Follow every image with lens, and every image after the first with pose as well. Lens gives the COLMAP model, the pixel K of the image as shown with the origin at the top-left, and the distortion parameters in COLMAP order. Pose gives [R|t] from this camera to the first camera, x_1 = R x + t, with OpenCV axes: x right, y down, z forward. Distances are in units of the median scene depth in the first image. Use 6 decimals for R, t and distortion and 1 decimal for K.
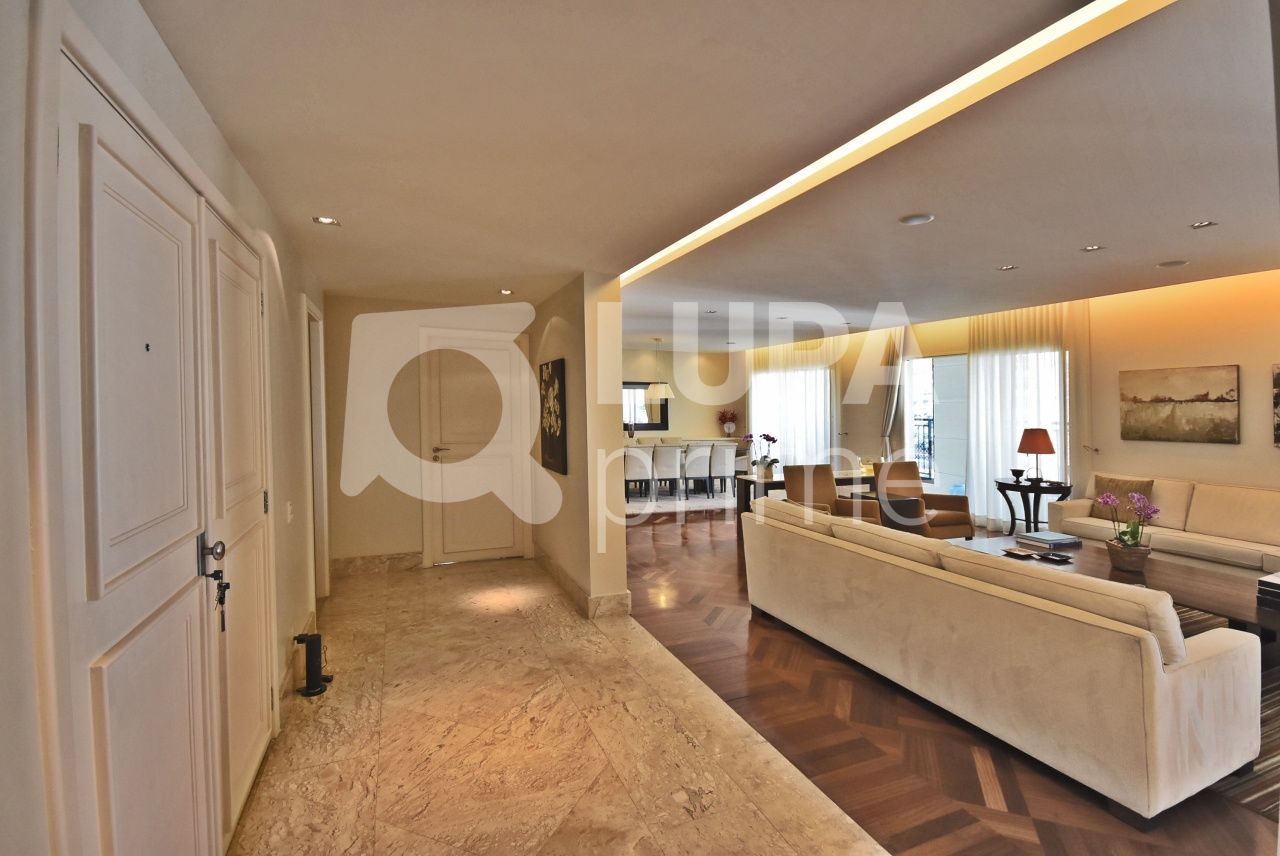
lens RADIAL K [[568.5, 0, 641.8], [0, 568.5, 409.9], [0, 0, 1]] dist [0.005834, -0.000011]
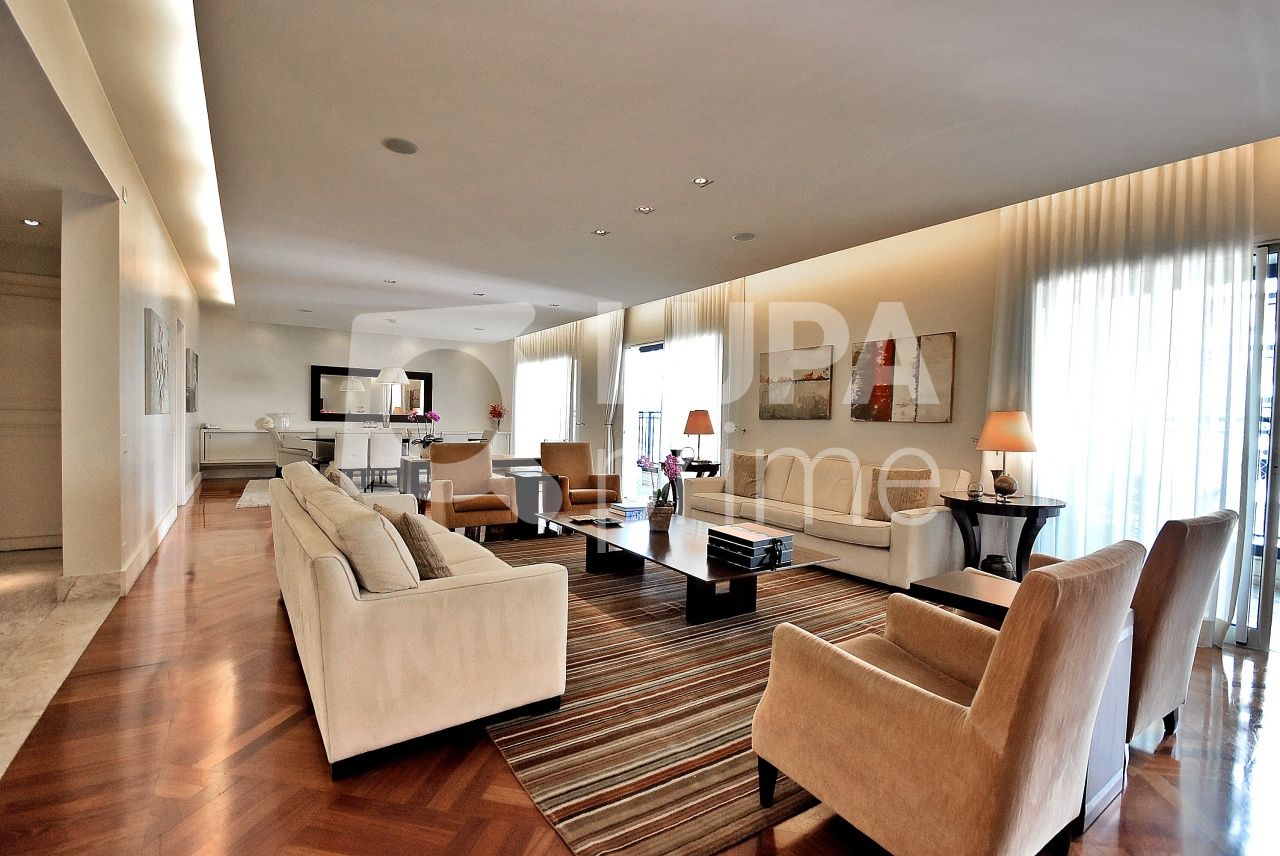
lens RADIAL K [[581.1, 0, 618.7], [0, 581.1, 426.5], [0, 0, 1]] dist [-0.014026, -0.000498]
pose [[0.982350, 0.015740, 0.186389, 0.384159], [-0.018113, 0.999775, 0.011032, 0.056656], [-0.186173, -0.014214, 0.982414, 0.010754]]
